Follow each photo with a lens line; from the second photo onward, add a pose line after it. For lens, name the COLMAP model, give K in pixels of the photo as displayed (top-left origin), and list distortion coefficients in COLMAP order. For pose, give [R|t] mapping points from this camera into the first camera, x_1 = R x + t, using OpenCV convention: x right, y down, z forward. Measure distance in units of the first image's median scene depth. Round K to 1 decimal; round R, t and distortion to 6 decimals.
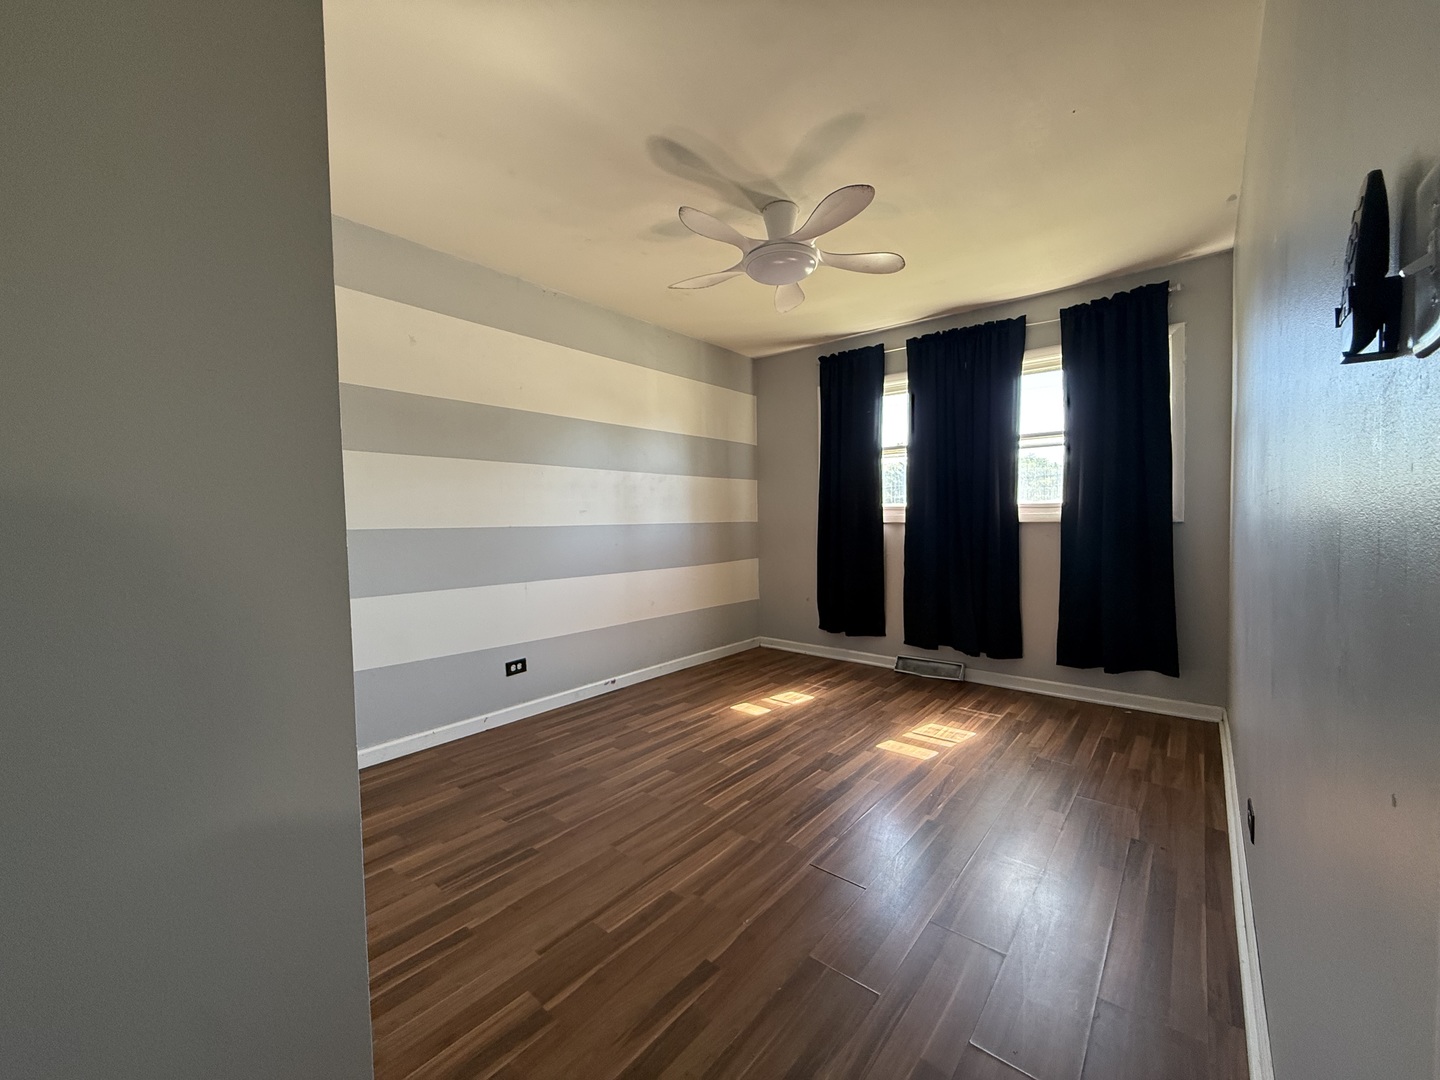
lens RADIAL K [[572.8, 0, 717.4], [0, 572.8, 542.0], [0, 0, 1]] dist [0.000147, 0.000280]
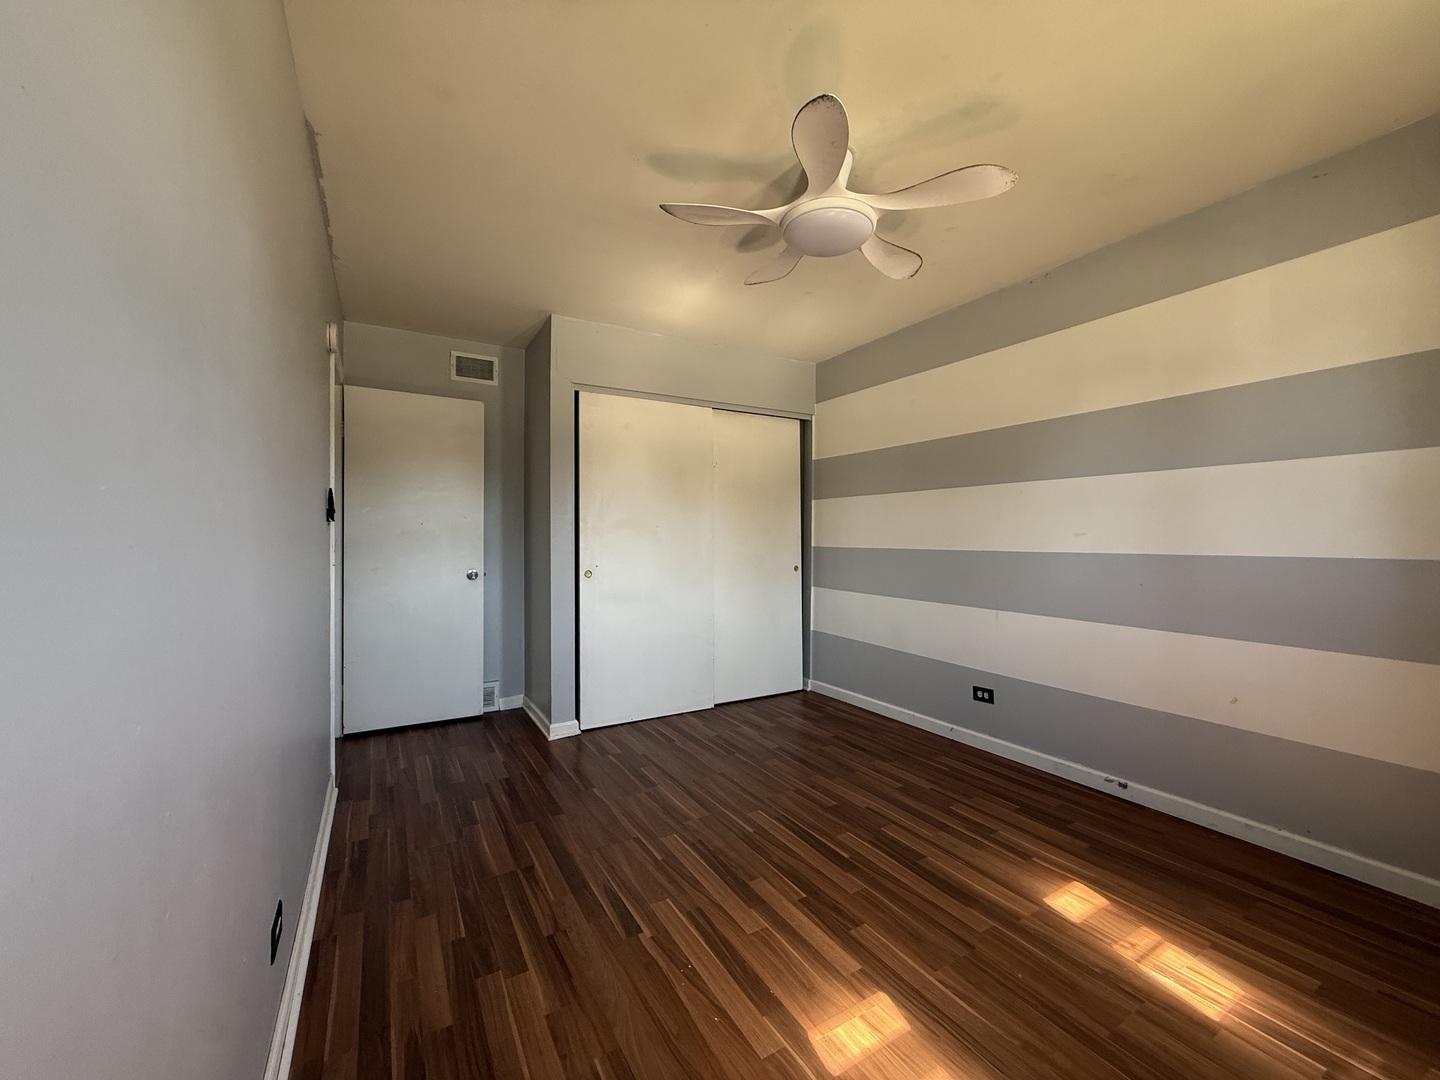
lens RADIAL K [[572.8, 0, 717.4], [0, 572.8, 542.0], [0, 0, 1]] dist [0.000147, 0.000280]
pose [[-0.335479, 0.021251, -0.941808, 0.754853], [-0.031508, 0.998933, 0.033763, -0.063354], [0.941521, 0.041001, -0.334451, 0.942773]]
